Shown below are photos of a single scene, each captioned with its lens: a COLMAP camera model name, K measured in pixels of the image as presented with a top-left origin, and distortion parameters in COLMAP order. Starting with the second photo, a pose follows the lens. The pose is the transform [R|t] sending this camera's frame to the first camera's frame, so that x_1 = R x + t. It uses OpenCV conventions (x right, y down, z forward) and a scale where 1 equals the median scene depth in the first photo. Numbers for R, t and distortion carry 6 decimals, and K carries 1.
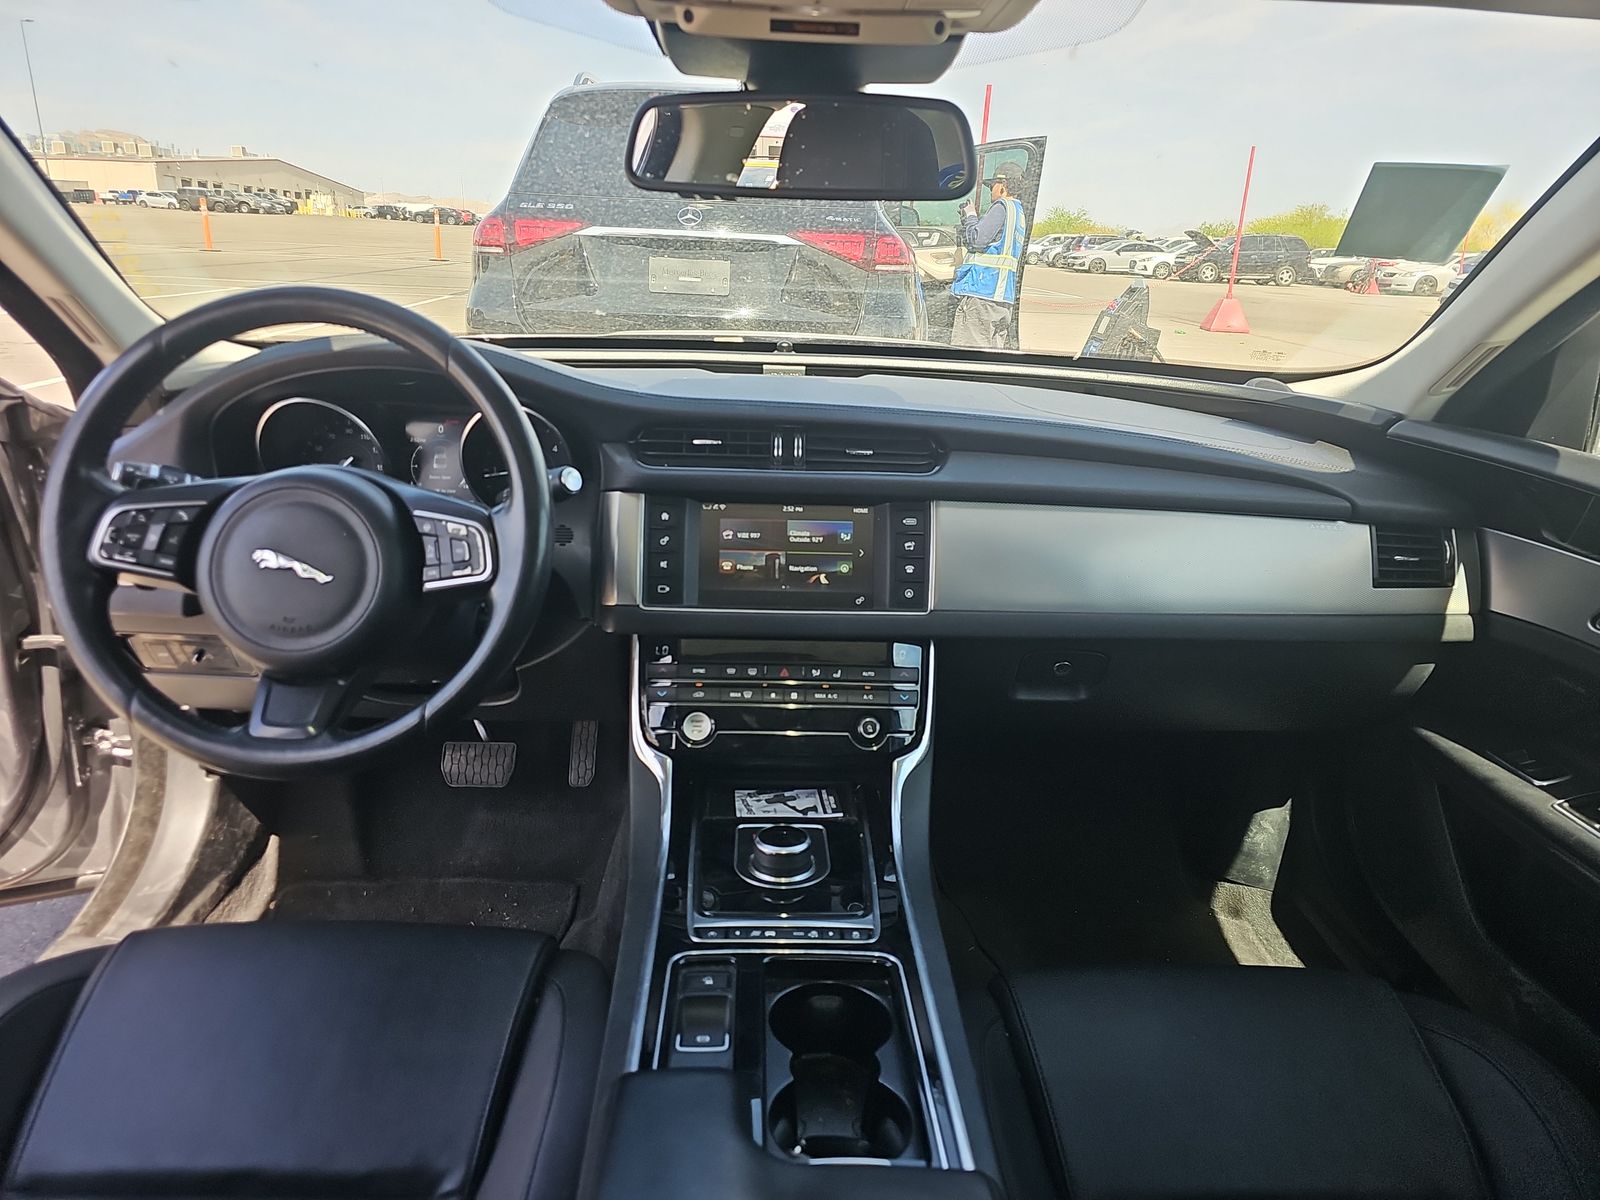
lens RADIAL K [[1050.5, 0, 800.4], [0, 1050.5, 659.4], [0, 0, 1]] dist [0.018556, -0.002267]
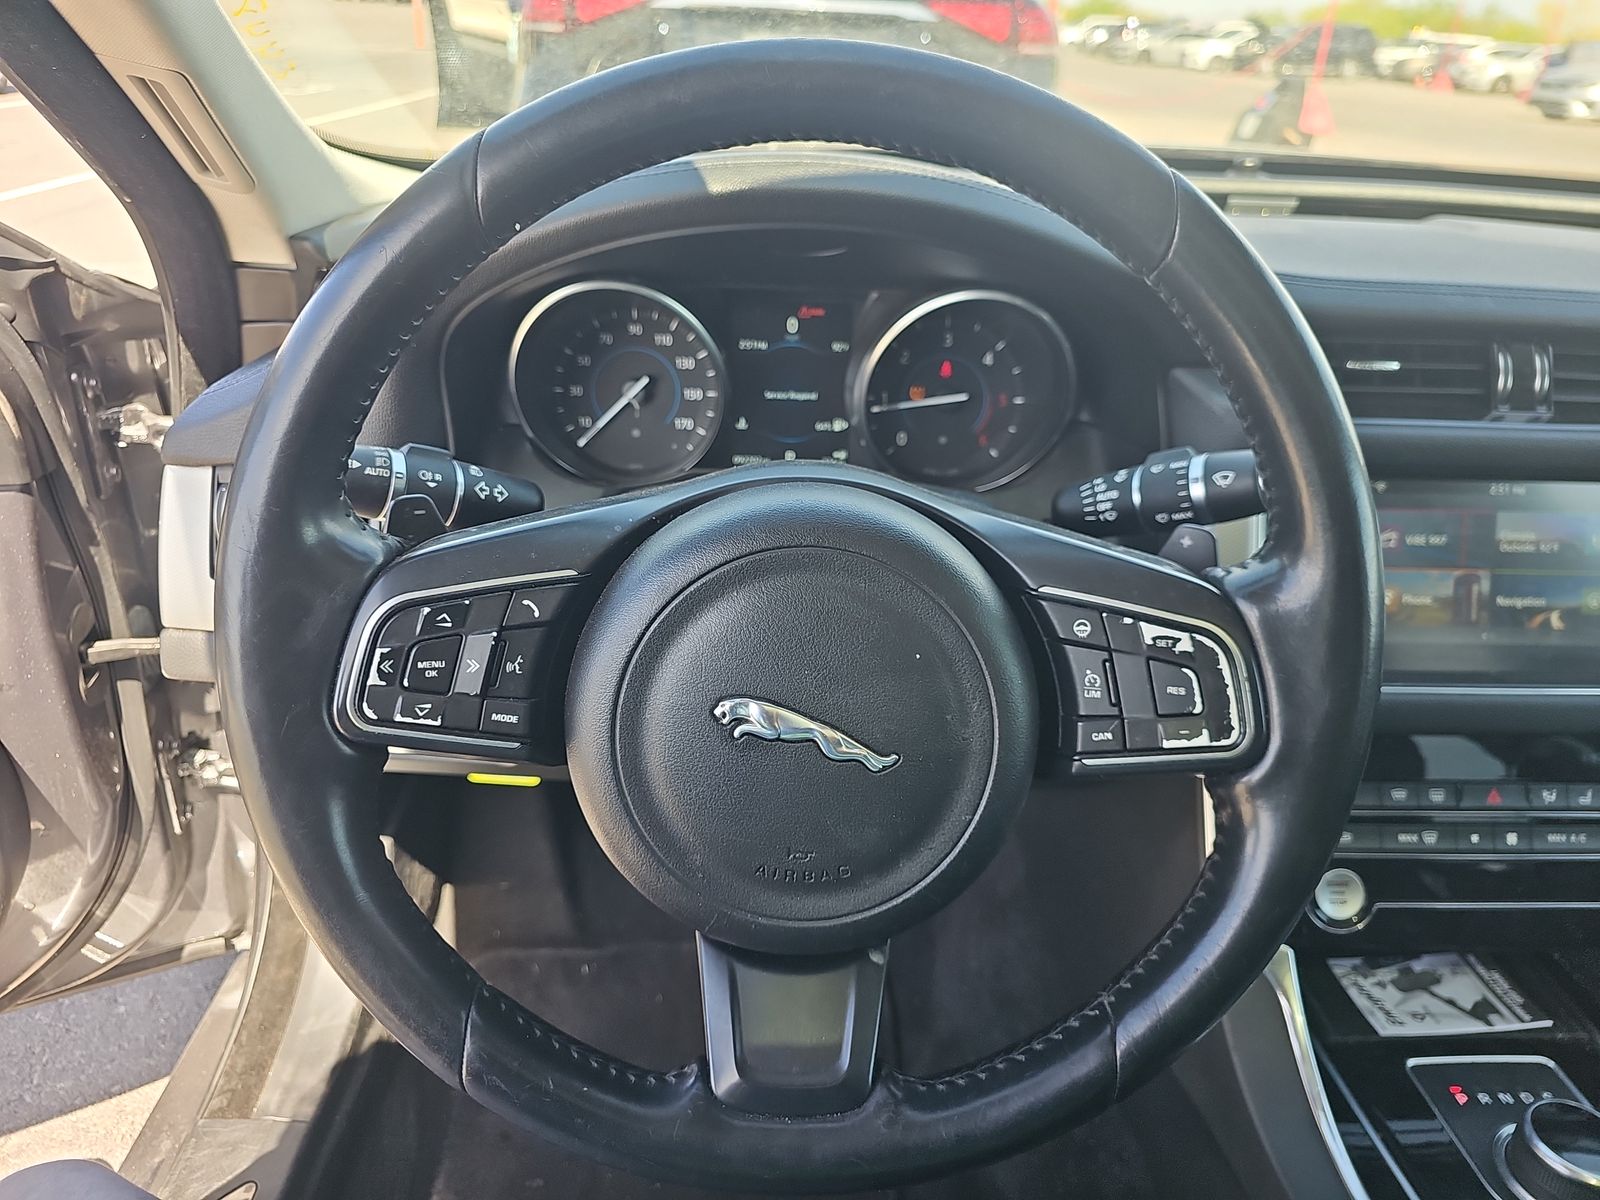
lens RADIAL K [[1050.5, 0, 800.4], [0, 1050.5, 659.4], [0, 0, 1]] dist [0.018556, -0.002267]
pose [[0.999998, 0.001810, 0.000496, -0.371764], [-0.001866, 0.987491, 0.157664, -0.142537], [-0.000205, -0.157665, 0.987493, 0.450190]]
